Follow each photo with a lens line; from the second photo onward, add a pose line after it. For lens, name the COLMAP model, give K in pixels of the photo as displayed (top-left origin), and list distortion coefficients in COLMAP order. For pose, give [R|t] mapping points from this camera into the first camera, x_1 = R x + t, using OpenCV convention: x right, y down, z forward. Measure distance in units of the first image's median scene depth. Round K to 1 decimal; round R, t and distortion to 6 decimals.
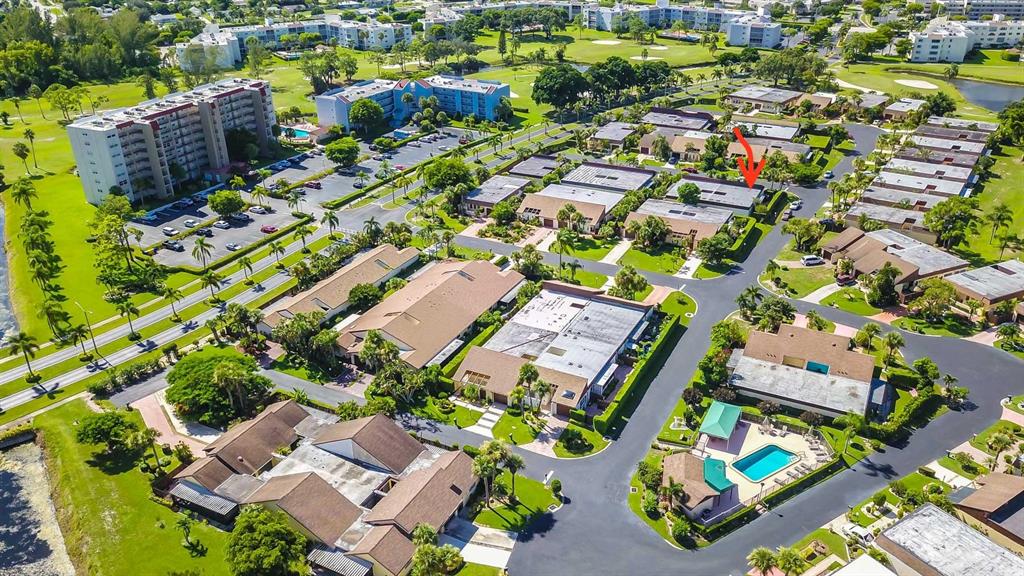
lens RADIAL K [[808.0, 0, 512.0], [0, 808.0, 288.0], [0, 0, 1]] dist [0.045222, -0.153546]
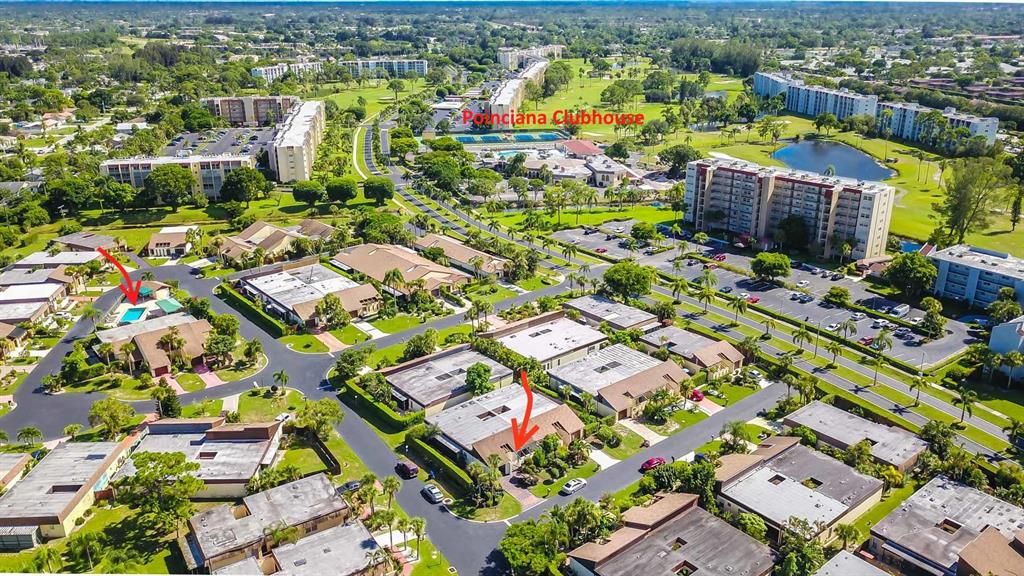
lens RADIAL K [[804.1, 0, 512.0], [0, 804.1, 288.0], [0, 0, 1]] dist [0.078970, -0.166030]
pose [[-0.408213, 0.320202, -0.854888, 0.696356], [-0.391023, 0.784878, 0.480695, -0.471476], [0.824902, 0.530507, -0.195191, 0.951279]]
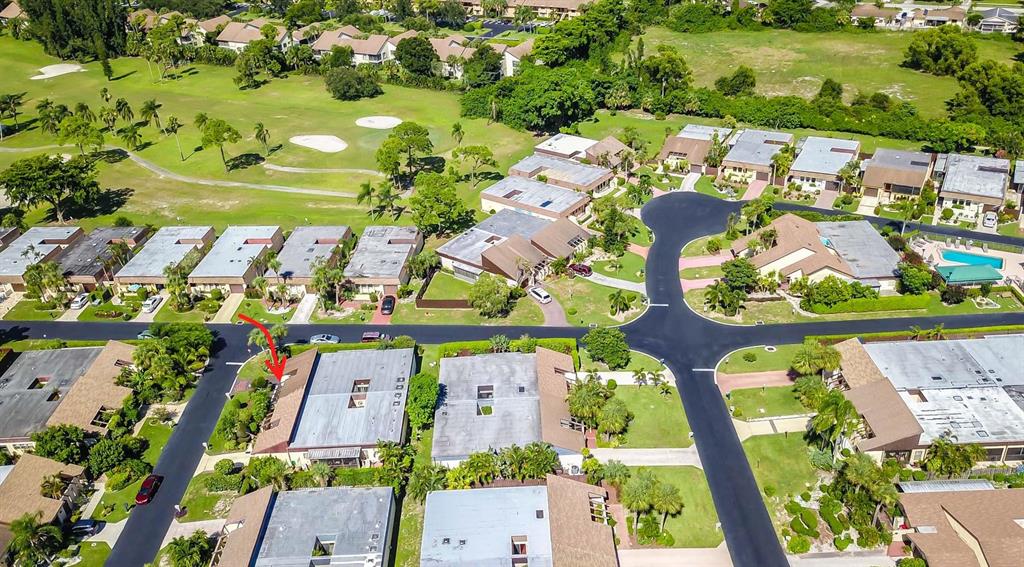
lens RADIAL K [[809.1, 0, 512.0], [0, 809.1, 283.5], [0, 0, 1]] dist [0.039026, -0.002571]
pose [[-0.465439, -0.427754, 0.774851, -0.161706], [0.430543, 0.655475, 0.620472, -0.399441], [-0.773304, 0.622399, -0.120917, 0.821728]]
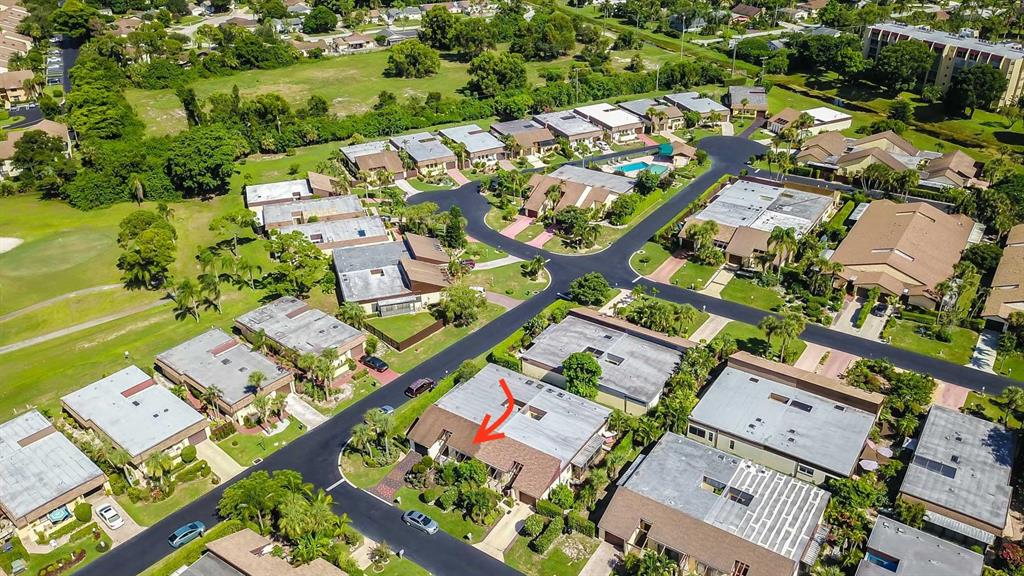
lens RADIAL K [[804.1, 0, 512.0], [0, 804.1, 288.0], [0, 0, 1]] dist [0.078970, -0.166030]
pose [[-0.991219, -0.046708, 0.123706, 0.167309], [0.073288, 0.584642, 0.807974, -0.511311], [-0.110063, 0.809945, -0.576086, 1.079259]]
